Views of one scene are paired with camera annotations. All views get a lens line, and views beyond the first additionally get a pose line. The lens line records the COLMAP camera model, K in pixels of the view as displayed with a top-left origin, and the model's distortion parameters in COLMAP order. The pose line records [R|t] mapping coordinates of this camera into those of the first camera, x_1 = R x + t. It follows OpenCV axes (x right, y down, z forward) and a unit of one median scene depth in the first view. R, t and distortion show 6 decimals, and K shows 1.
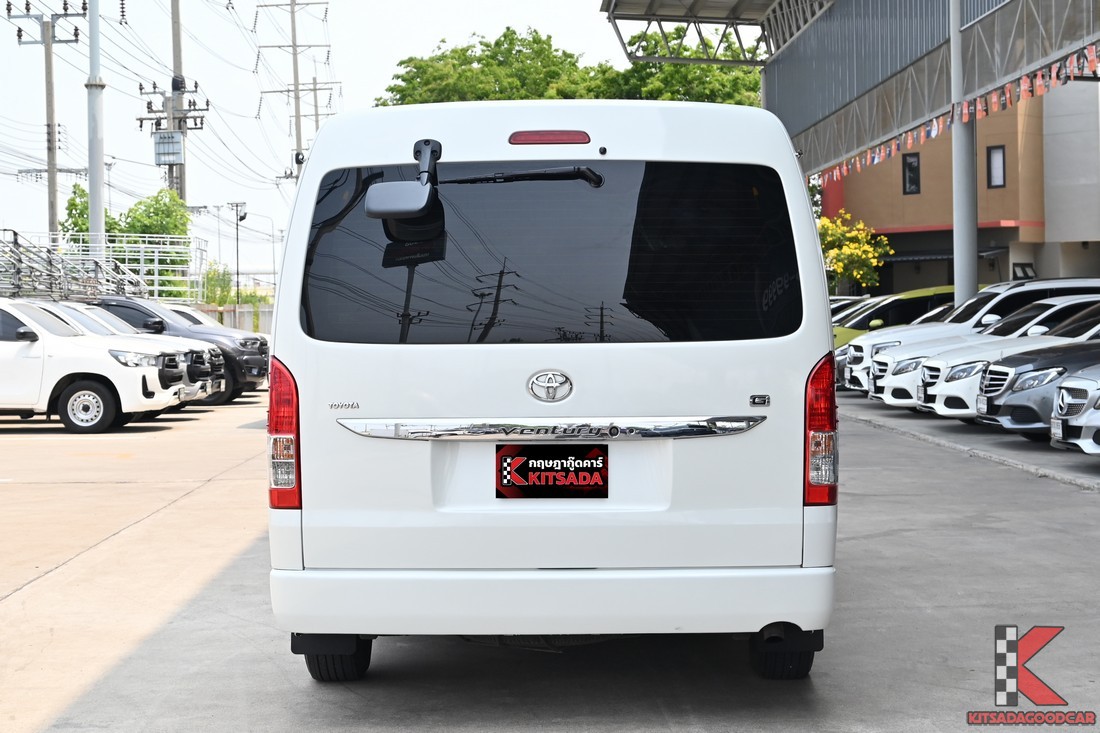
lens RADIAL K [[2010.3, 0, 550.9], [0, 2010.3, 364.7], [0, 0, 1]] dist [0.020754, 0.000000]
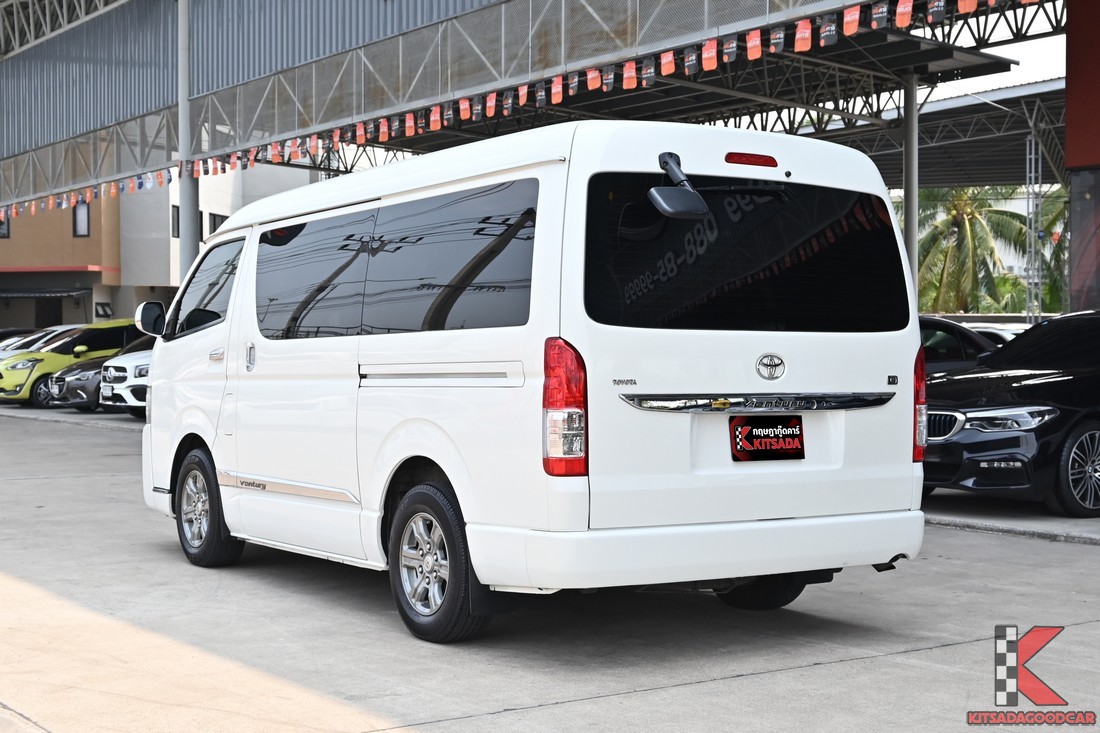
lens RADIAL K [[1707.2, 0, 549.2], [0, 1707.2, 368.9], [0, 0, 1]] dist [0.014555, 0.000000]
pose [[0.814867, 0.010292, 0.579556, -0.686599], [0.000086, 0.999840, -0.017876, 0.029691], [-0.579647, 0.014617, 0.814736, 0.243548]]
